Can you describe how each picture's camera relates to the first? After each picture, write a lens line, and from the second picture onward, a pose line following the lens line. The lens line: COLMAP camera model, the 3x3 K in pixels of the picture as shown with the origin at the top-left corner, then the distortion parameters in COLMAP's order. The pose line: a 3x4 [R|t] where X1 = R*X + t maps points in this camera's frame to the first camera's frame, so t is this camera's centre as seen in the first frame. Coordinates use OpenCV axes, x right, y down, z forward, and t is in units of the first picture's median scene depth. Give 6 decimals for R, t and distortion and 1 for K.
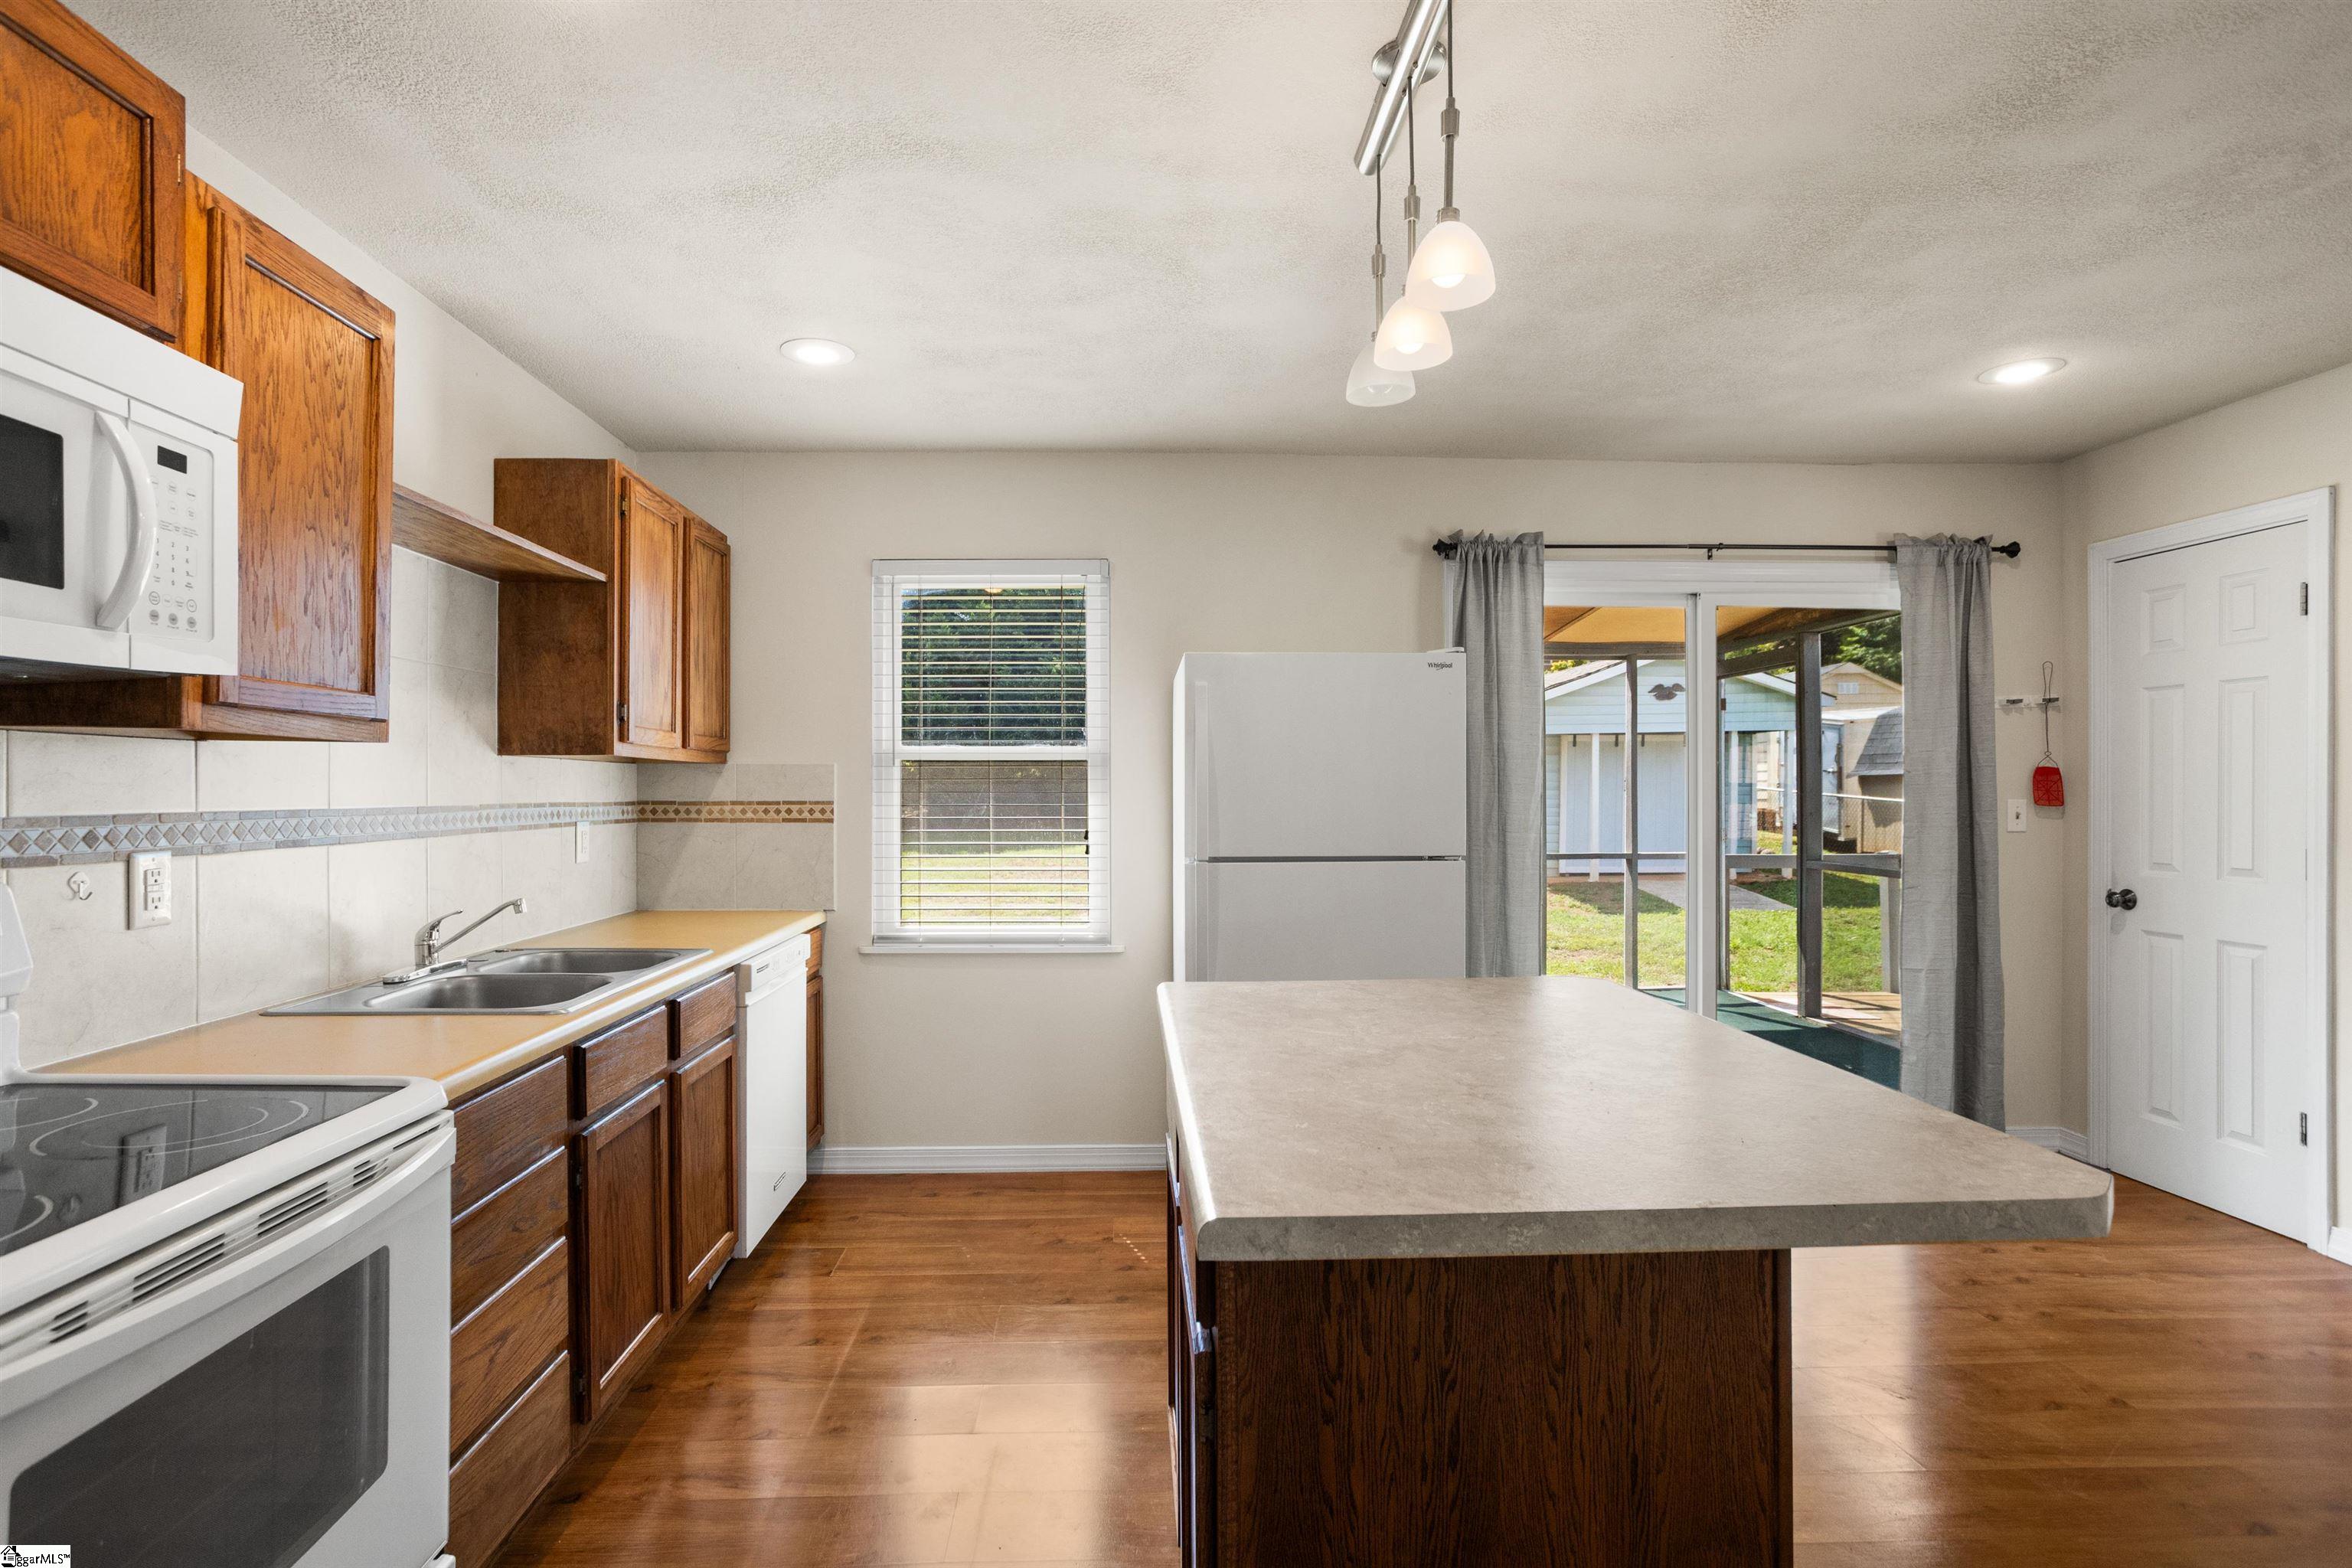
lens RADIAL K [[1150.4, 0, 1161.9], [0, 1150.4, 802.9], [0, 0, 1]] dist [-0.004222, 0.006562]
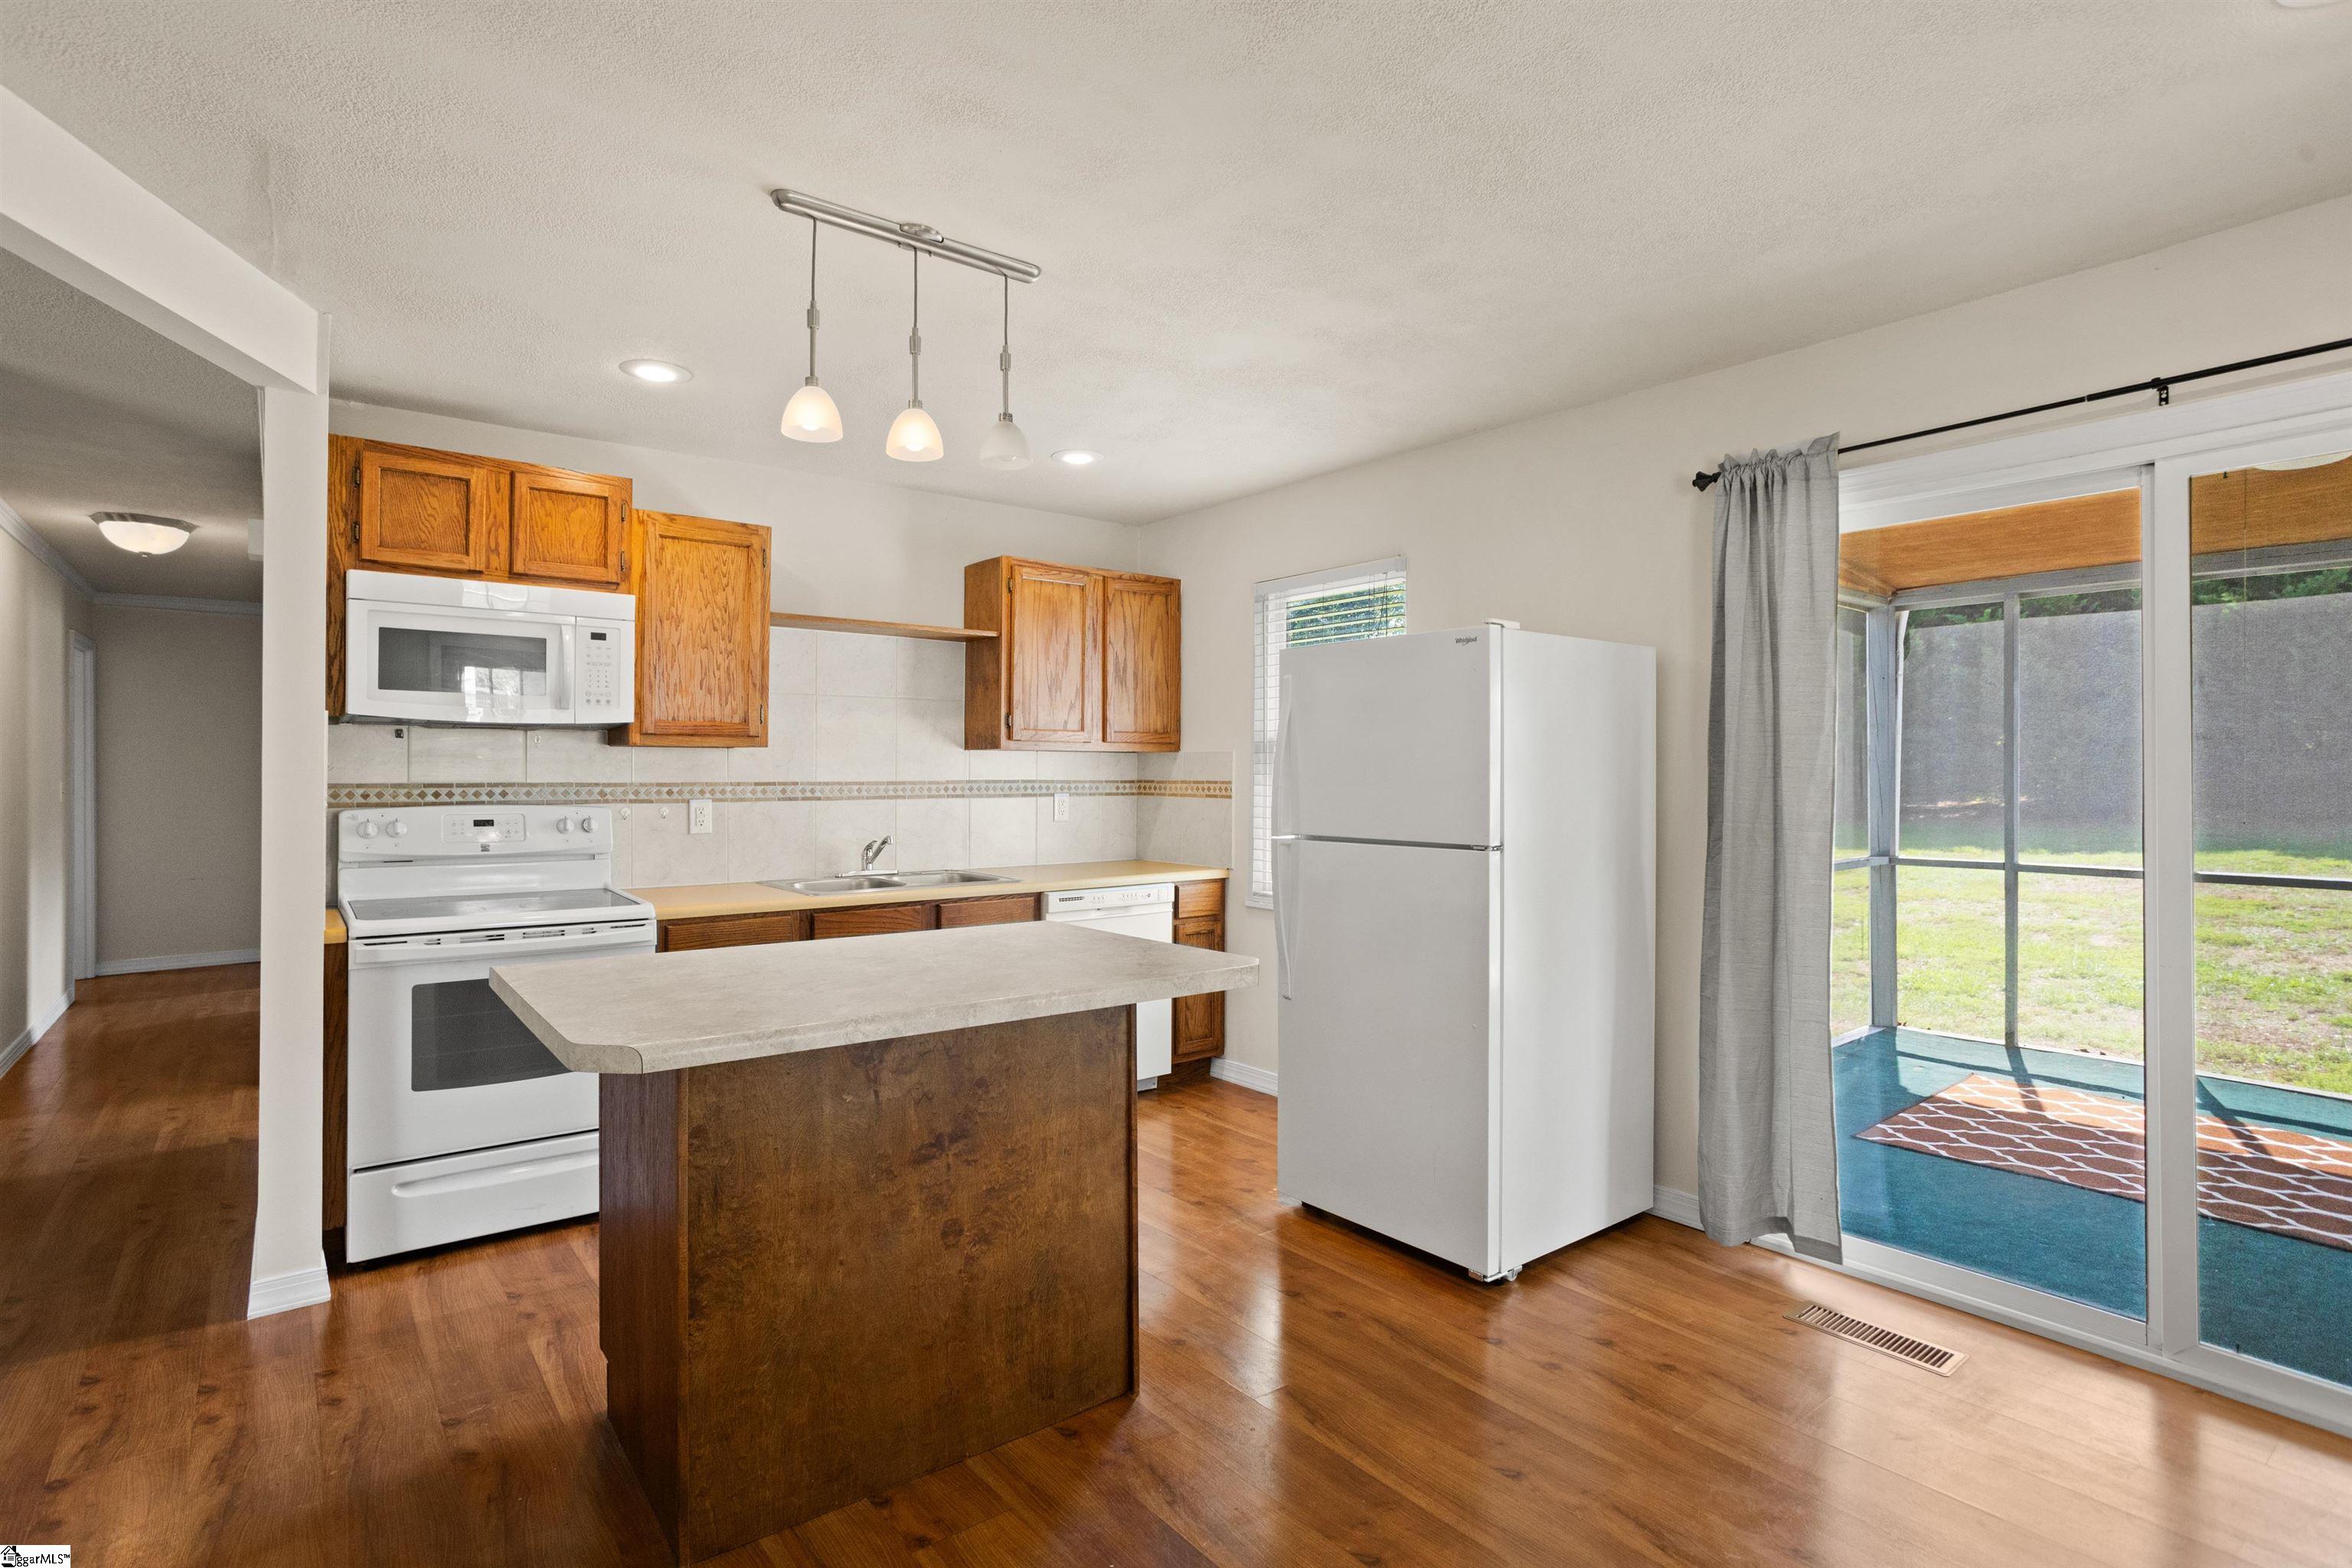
lens RADIAL K [[1150.4, 0, 1134.0], [0, 1150.4, 773.9], [0, 0, 1]] dist [-0.004222, 0.006562]
pose [[0.583016, 0.005111, -0.812445, 0.811798], [-0.011328, 0.999934, -0.001839, -0.006719], [0.812382, 0.010276, 0.583035, 0.229801]]
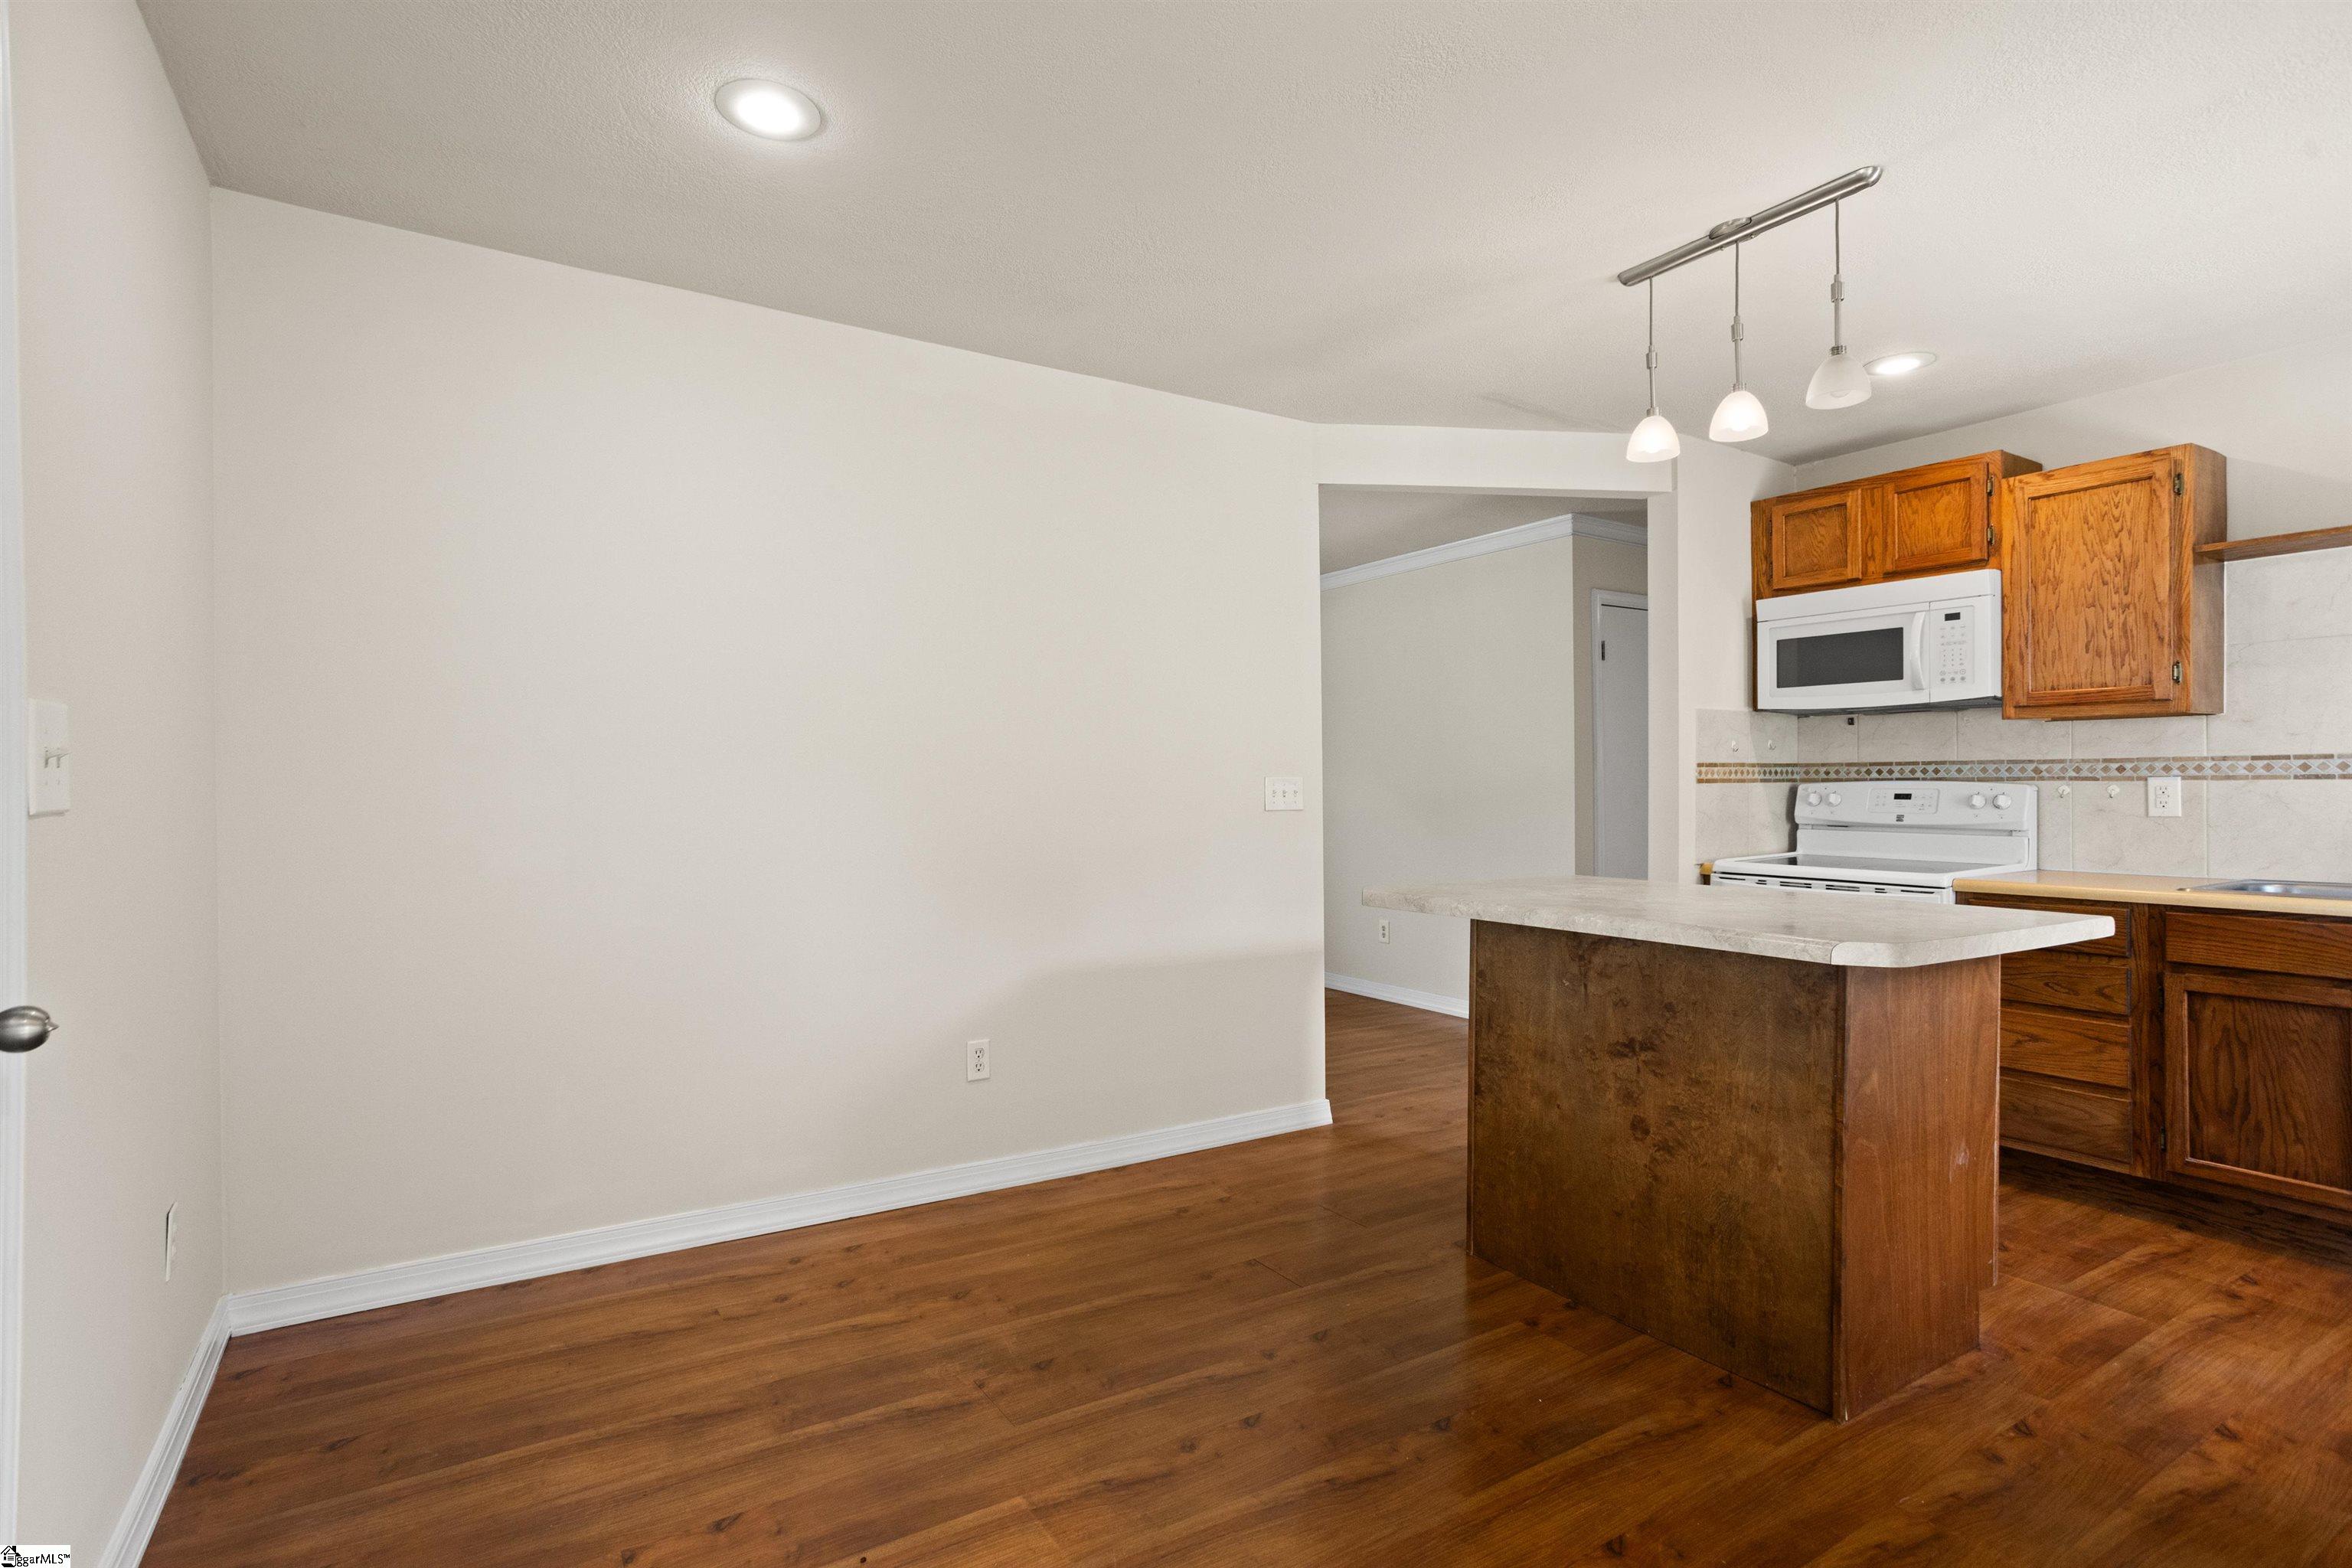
lens RADIAL K [[1150.4, 0, 1184.2], [0, 1150.4, 776.5], [0, 0, 1]] dist [-0.004222, 0.006562]
pose [[-0.841053, -0.001548, -0.540950, 0.876865], [-0.001805, 0.999998, -0.000055, 0.025992], [0.540949, 0.000930, -0.841055, 1.006905]]
